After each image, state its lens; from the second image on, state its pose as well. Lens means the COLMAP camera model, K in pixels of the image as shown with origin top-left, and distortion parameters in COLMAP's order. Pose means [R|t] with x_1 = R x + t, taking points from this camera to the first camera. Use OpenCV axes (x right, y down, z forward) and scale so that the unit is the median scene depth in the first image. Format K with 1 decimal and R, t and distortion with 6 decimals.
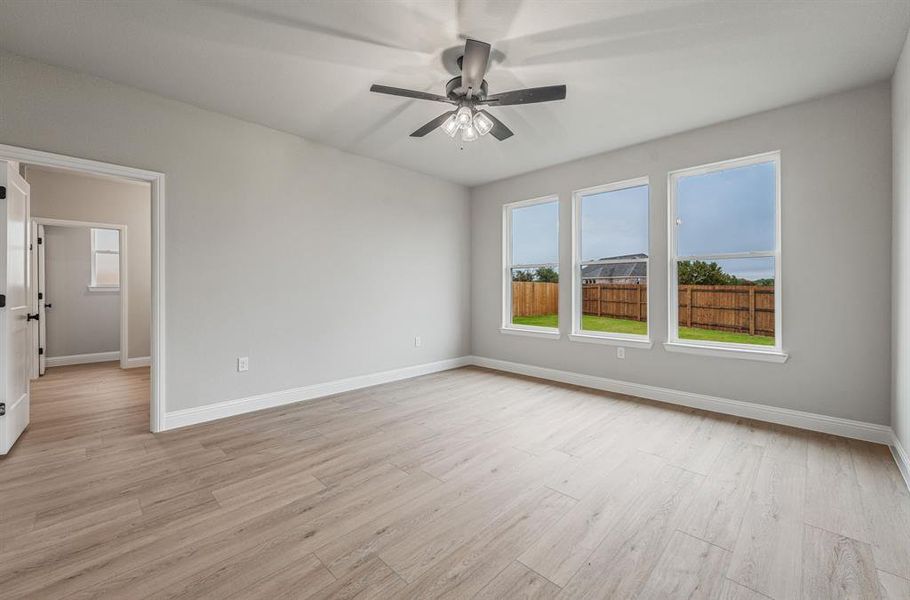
lens RADIAL K [[365.5, 0, 453.9], [0, 365.5, 285.7], [0, 0, 1]] dist [0.000946, 0.000174]
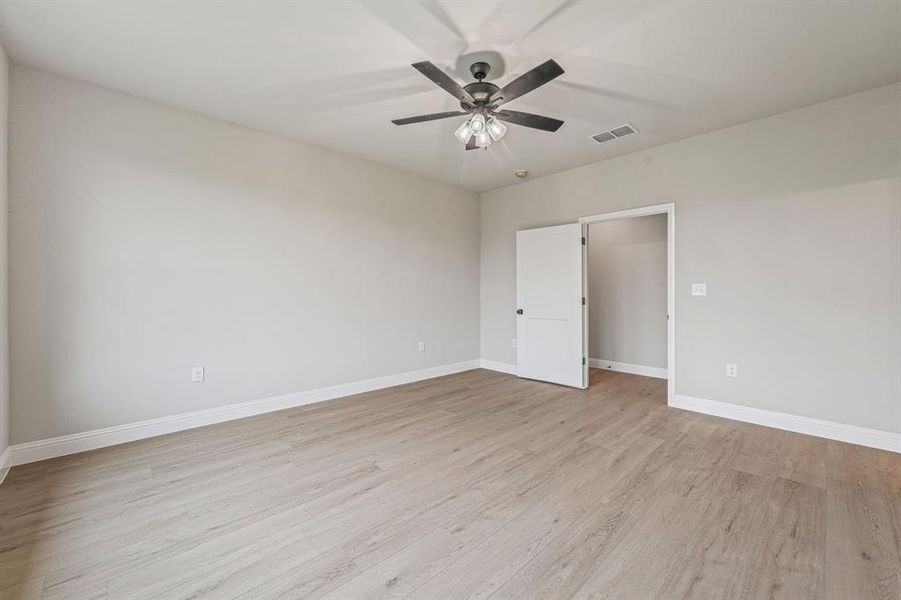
lens RADIAL K [[362.7, 0, 452.5], [0, 362.7, 296.8], [0, 0, 1]] dist [-0.001638, -0.000288]
pose [[-0.999432, -0.002089, 0.033621, 0.066485], [-0.001984, 0.999993, 0.003158, 0.012281], [-0.033628, 0.003090, -0.999430, 1.675087]]
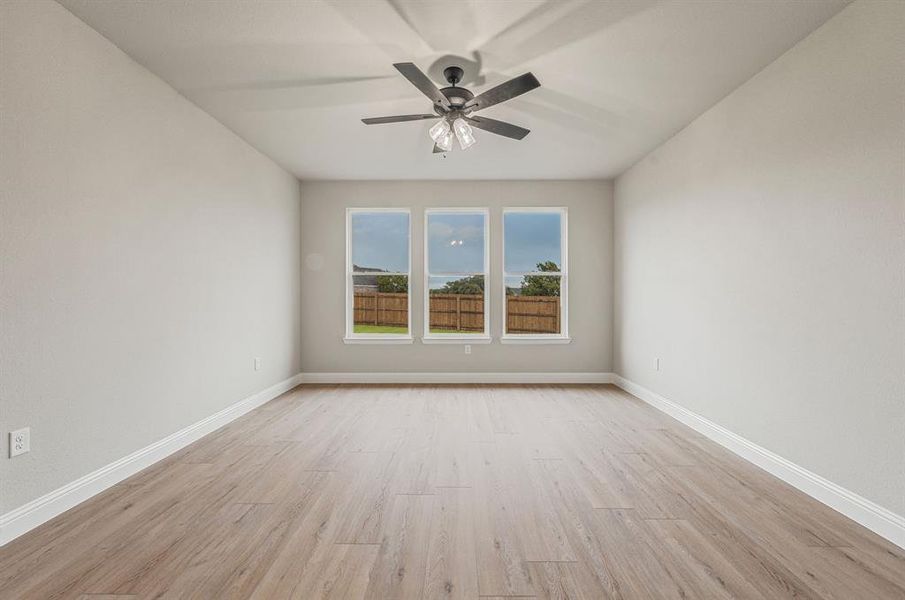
lens RADIAL K [[364.3, 0, 454.5], [0, 364.3, 296.8], [0, 0, 1]] dist [-0.001638, -0.000288]
pose [[0.721062, -0.001679, 0.692868, -0.557270], [-0.004705, 0.999962, 0.007319, 0.000197], [-0.692855, -0.008537, 0.721027, 0.222965]]
